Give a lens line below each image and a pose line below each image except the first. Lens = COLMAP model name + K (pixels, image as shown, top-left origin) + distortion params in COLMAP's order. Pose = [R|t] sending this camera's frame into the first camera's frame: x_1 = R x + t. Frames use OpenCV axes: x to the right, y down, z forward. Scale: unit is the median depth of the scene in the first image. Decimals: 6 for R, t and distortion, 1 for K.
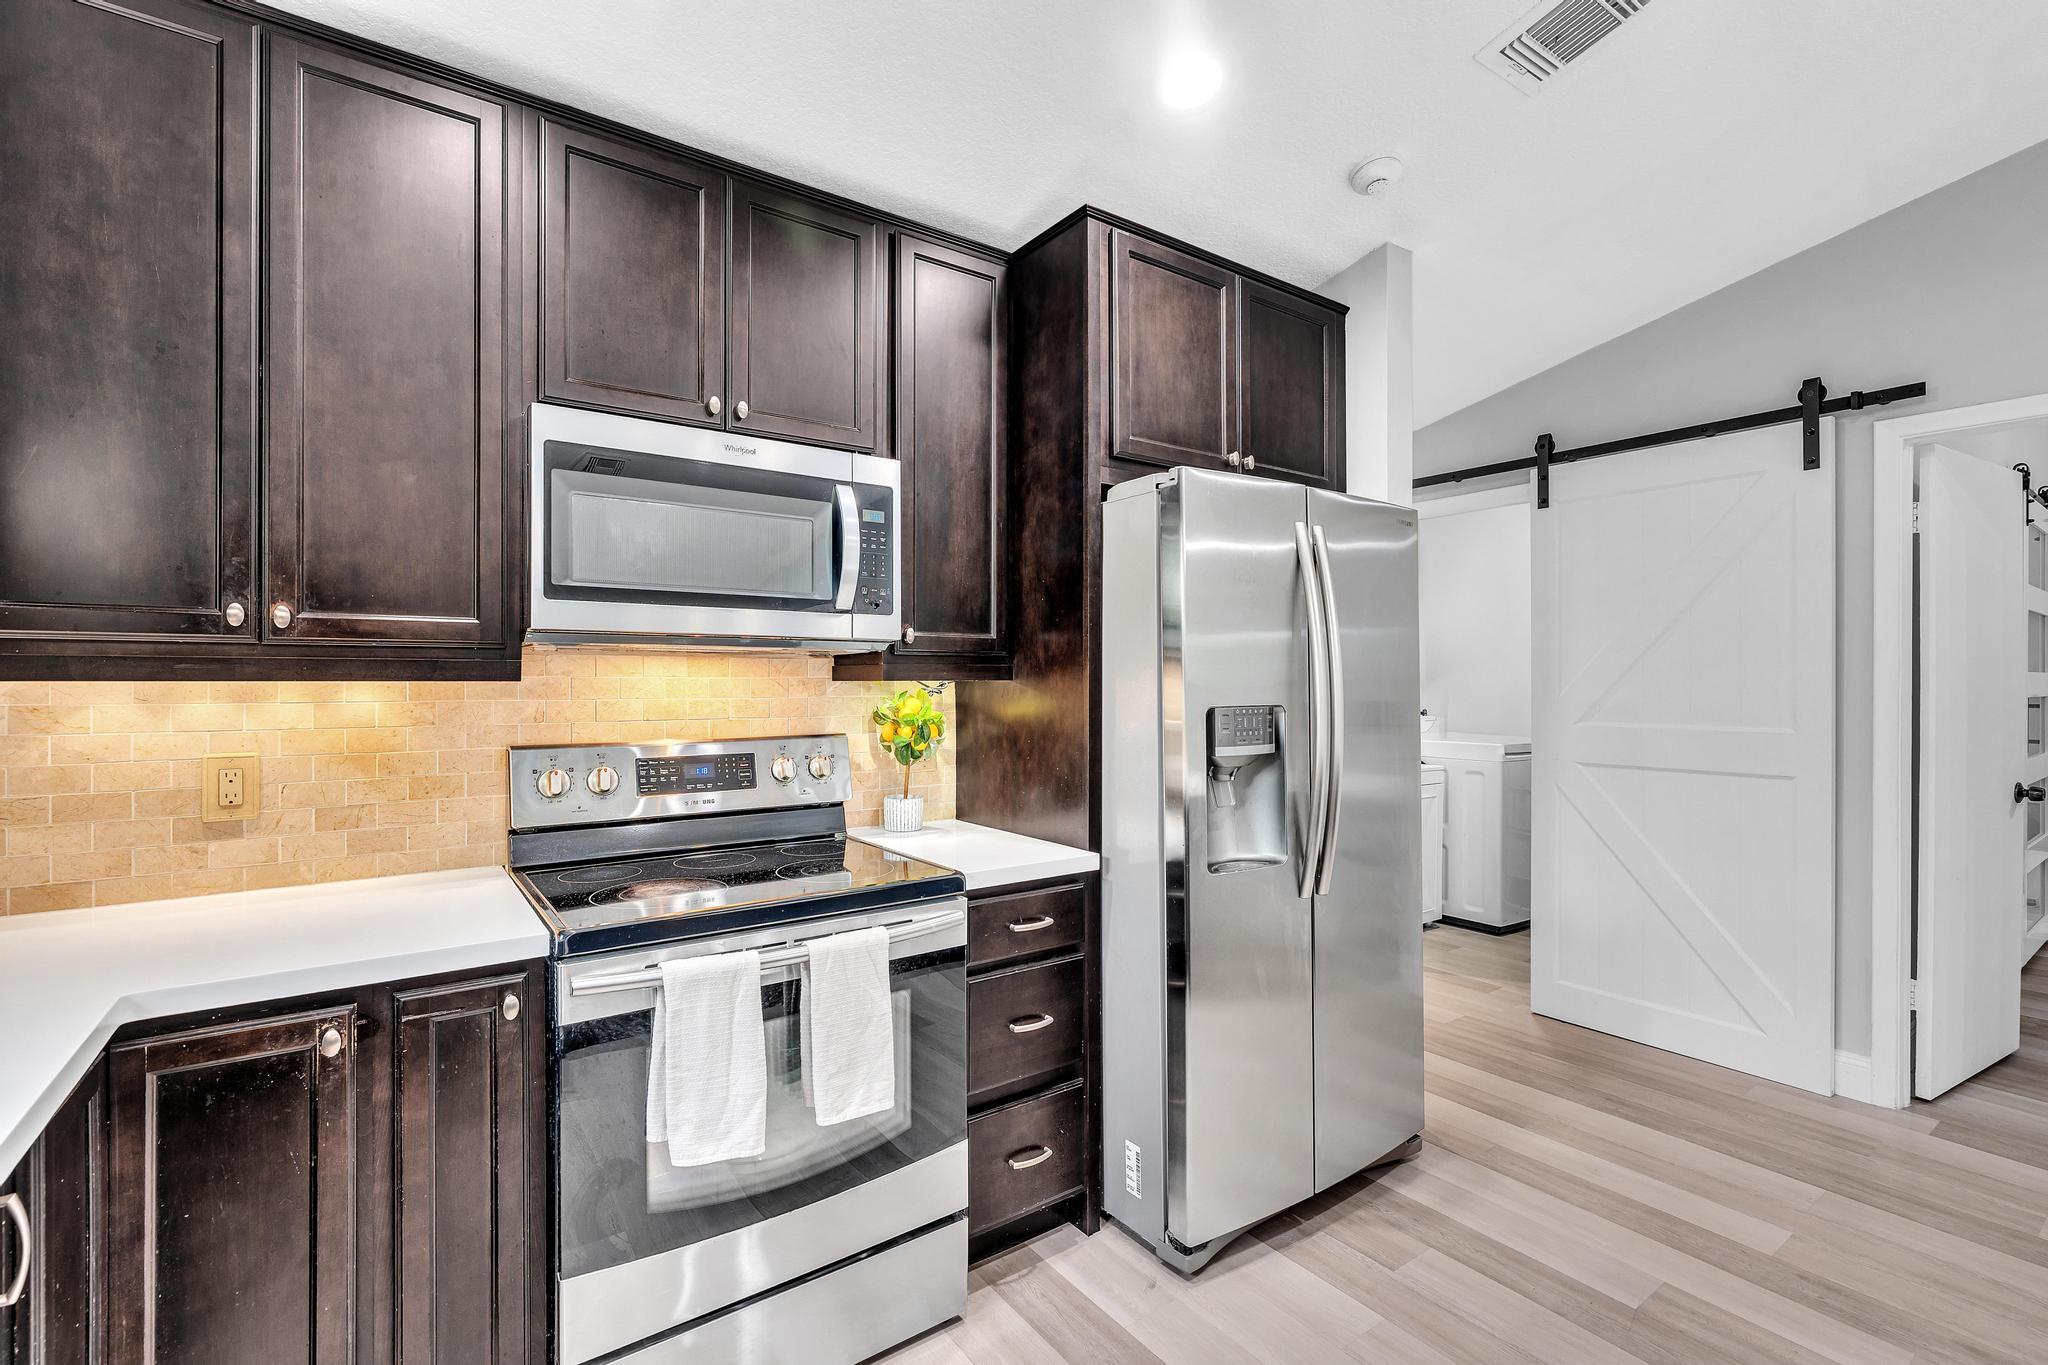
lens RADIAL K [[914.5, 0, 1018.1], [0, 914.5, 675.8], [0, 0, 1]] dist [-0.007734, 0.002195]
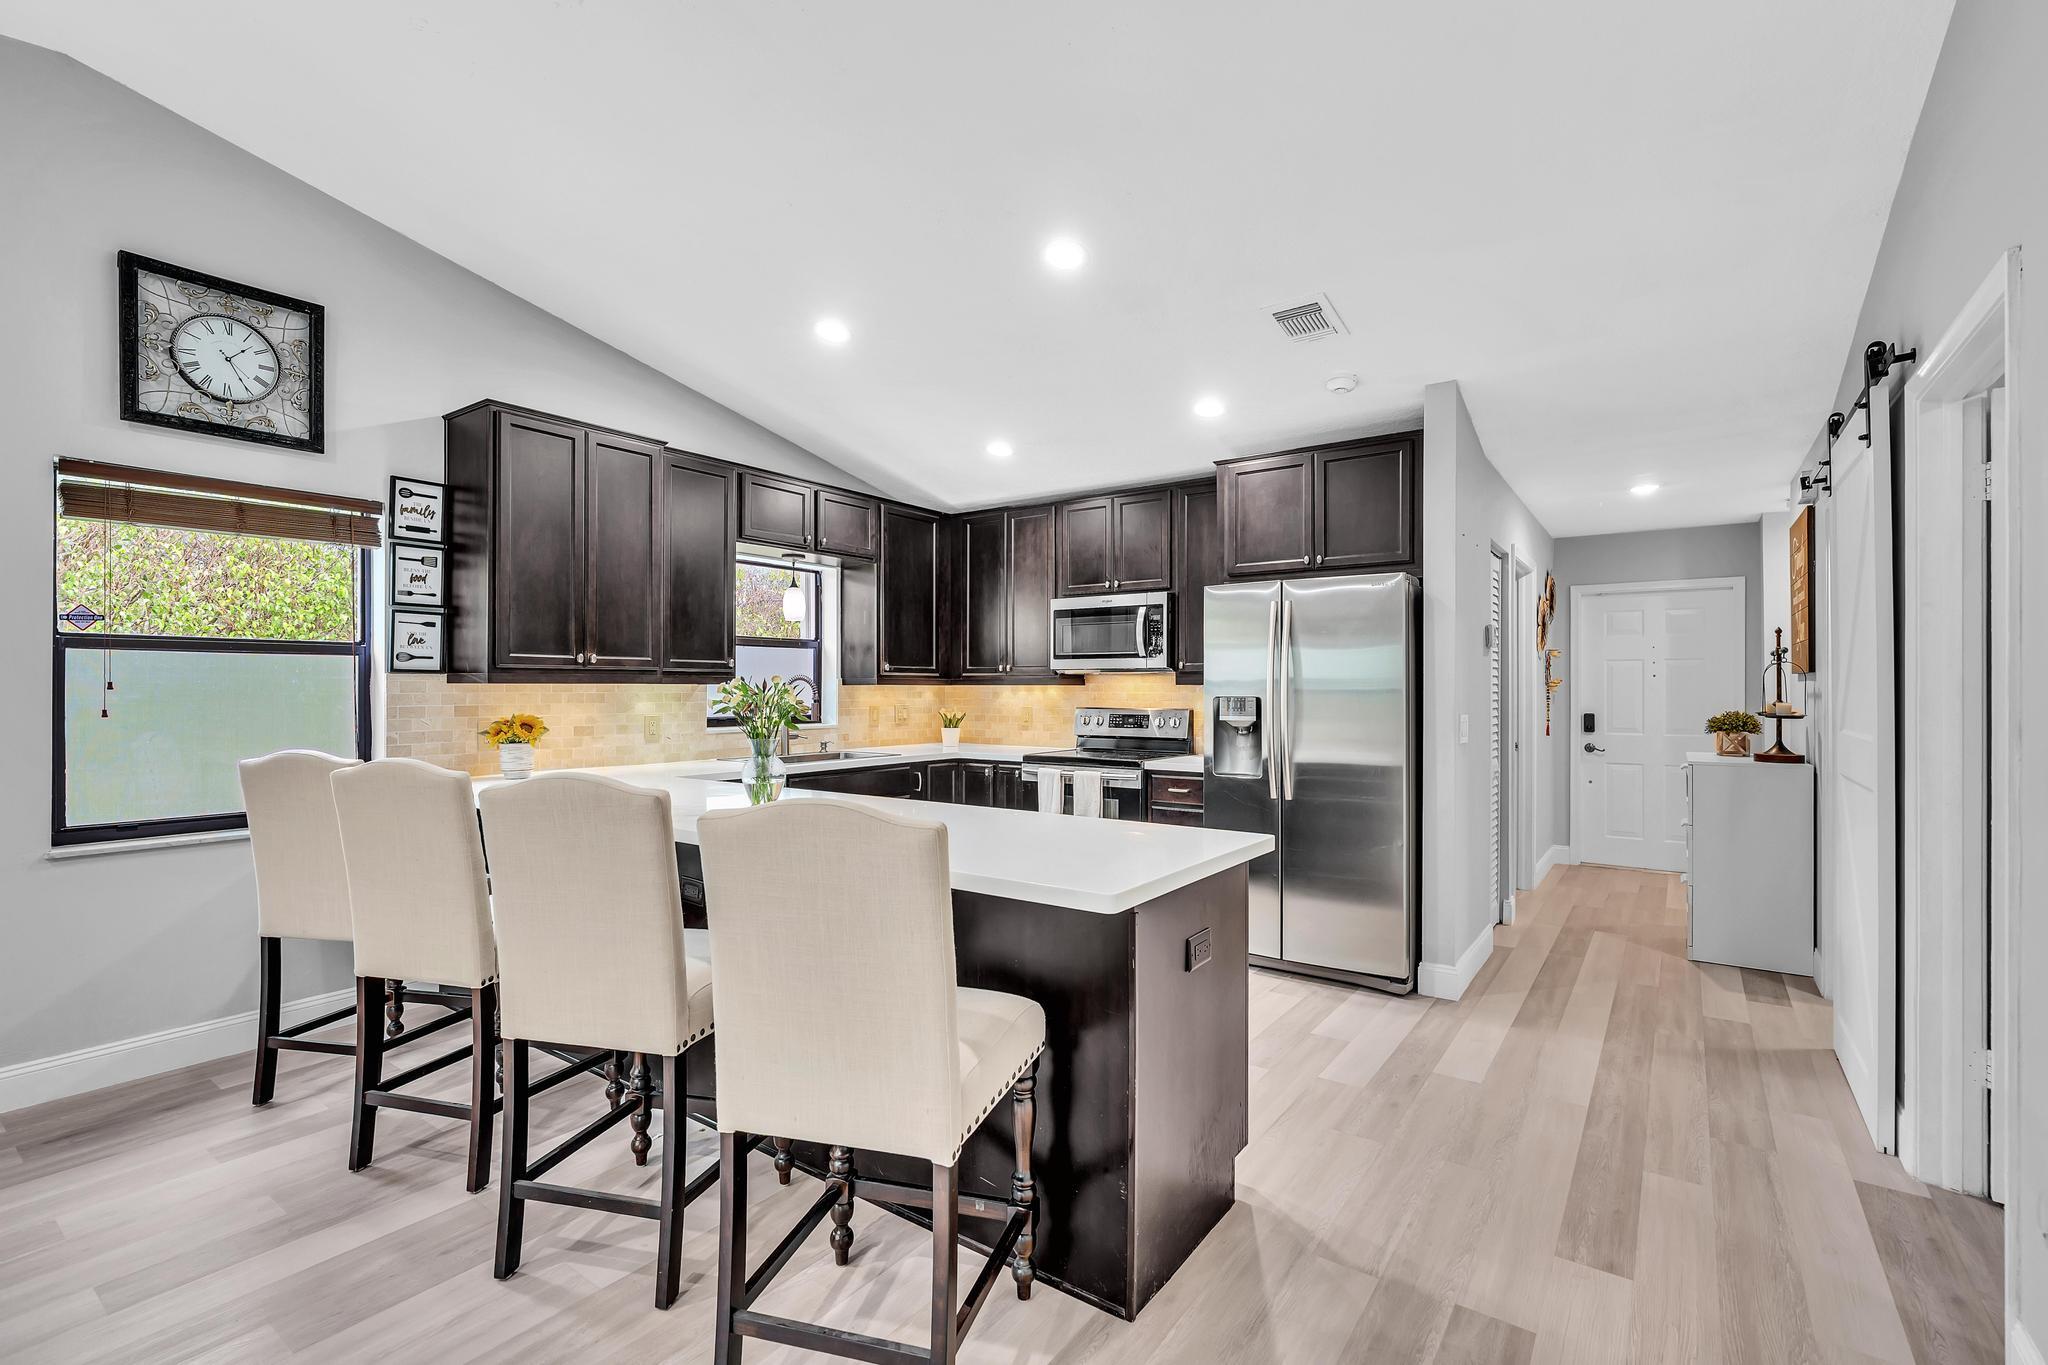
lens RADIAL K [[914.5, 0, 1023.4], [0, 914.5, 688.4], [0, 0, 1]] dist [-0.007734, 0.002195]
pose [[0.317304, 0.001030, -0.948323, 2.077234], [0.002557, 0.999995, 0.001942, 0.009094], [0.948320, -0.003041, 0.317300, -0.105094]]
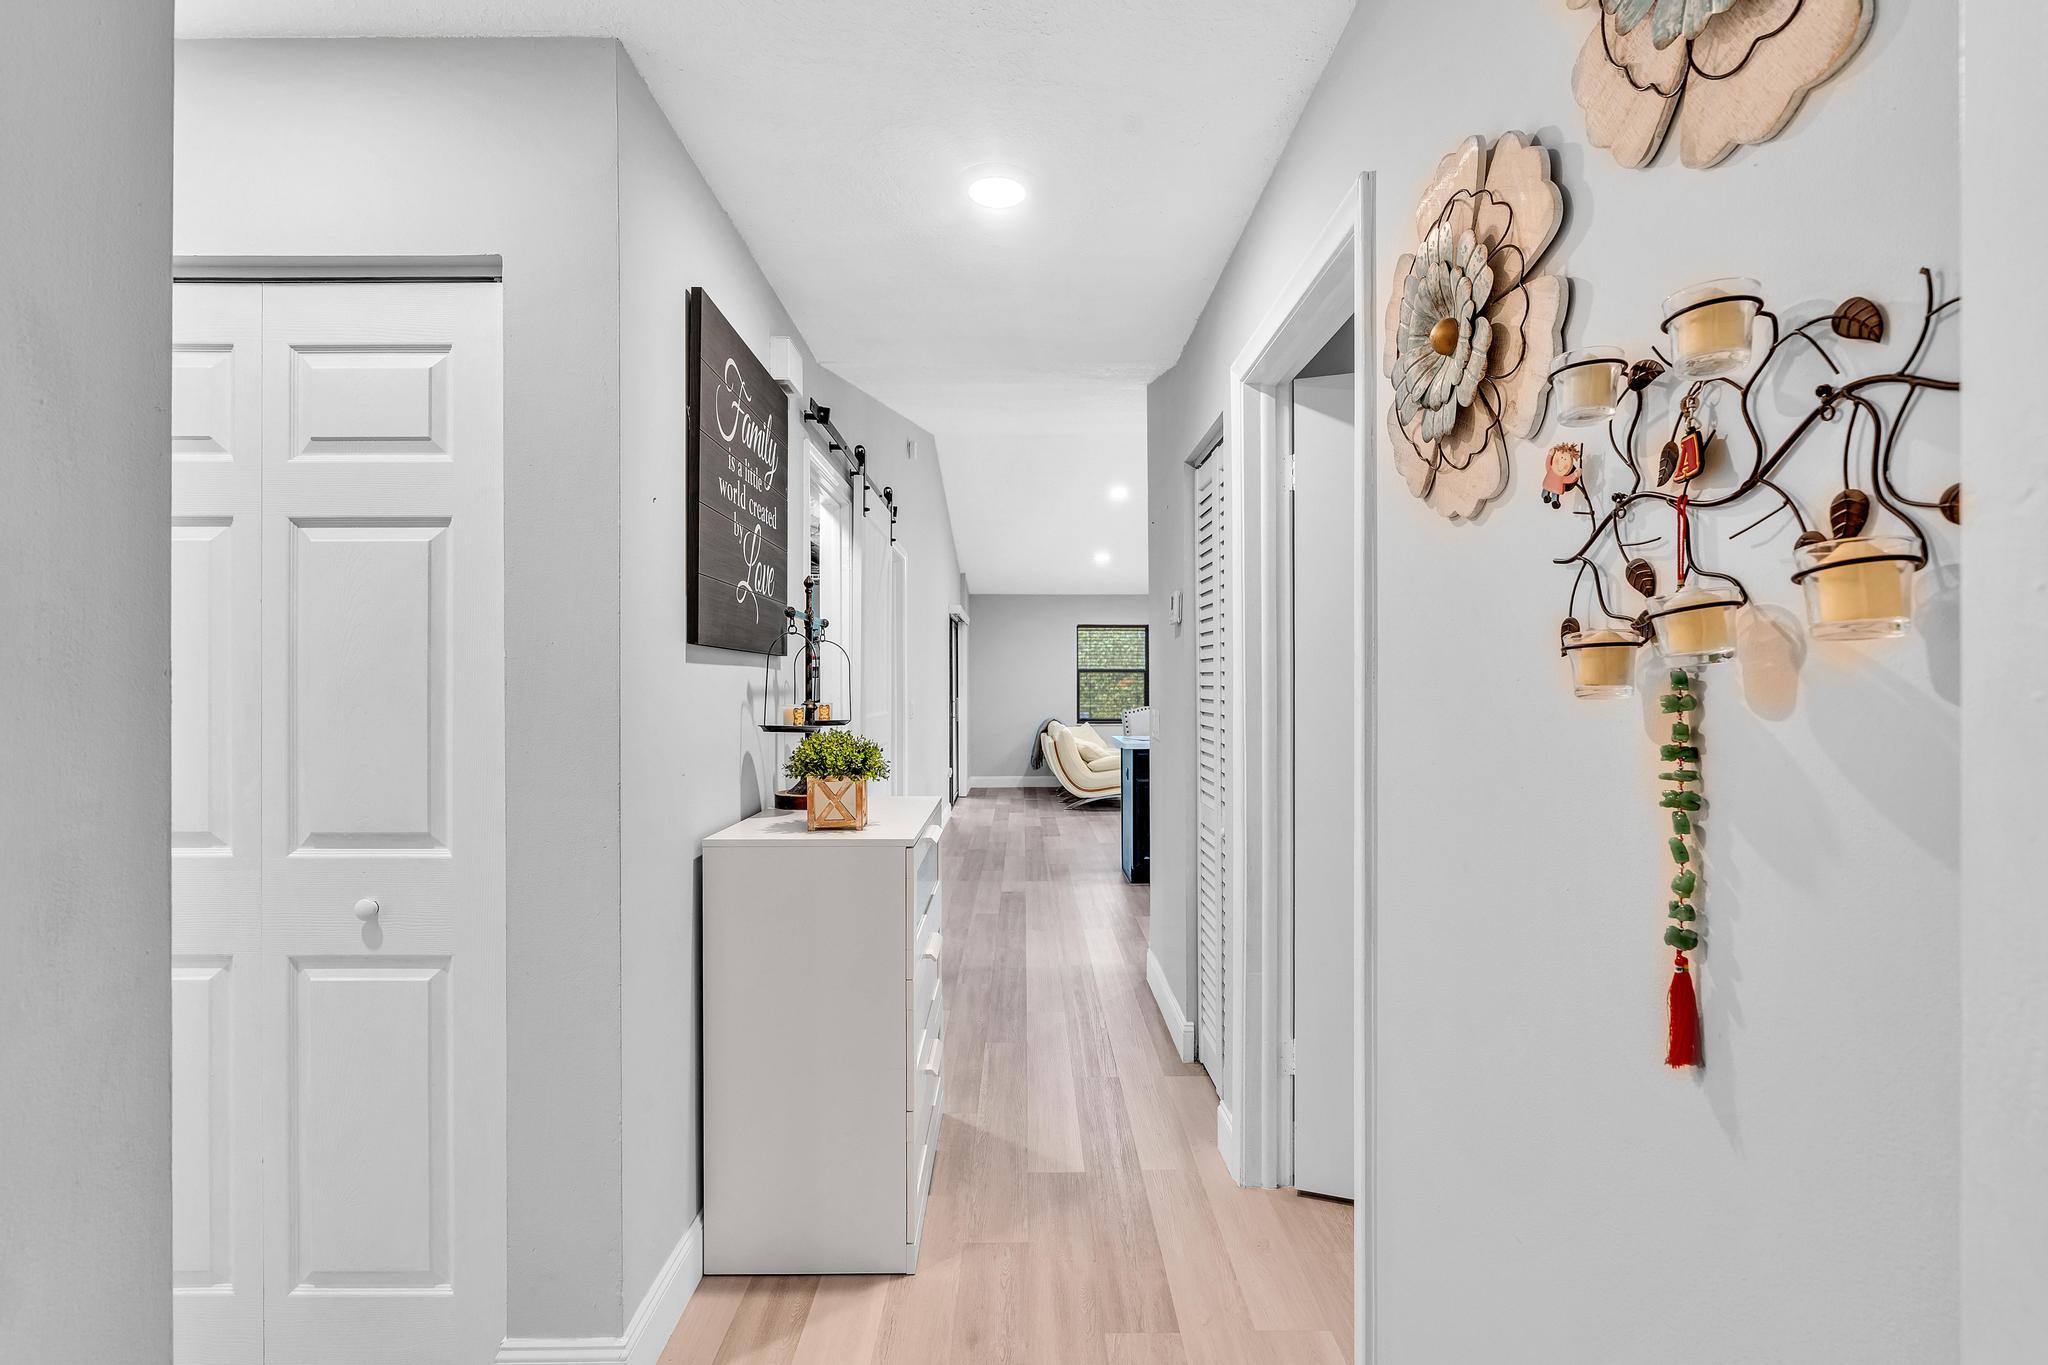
lens RADIAL K [[914.5, 0, 1023.9], [0, 914.5, 687.1], [0, 0, 1]] dist [-0.007734, 0.002195]
pose [[-0.812025, -0.007335, 0.583576, -0.364739], [-0.011269, 0.999932, -0.003112, 0.033316], [-0.583514, -0.009104, -0.812052, 3.121981]]
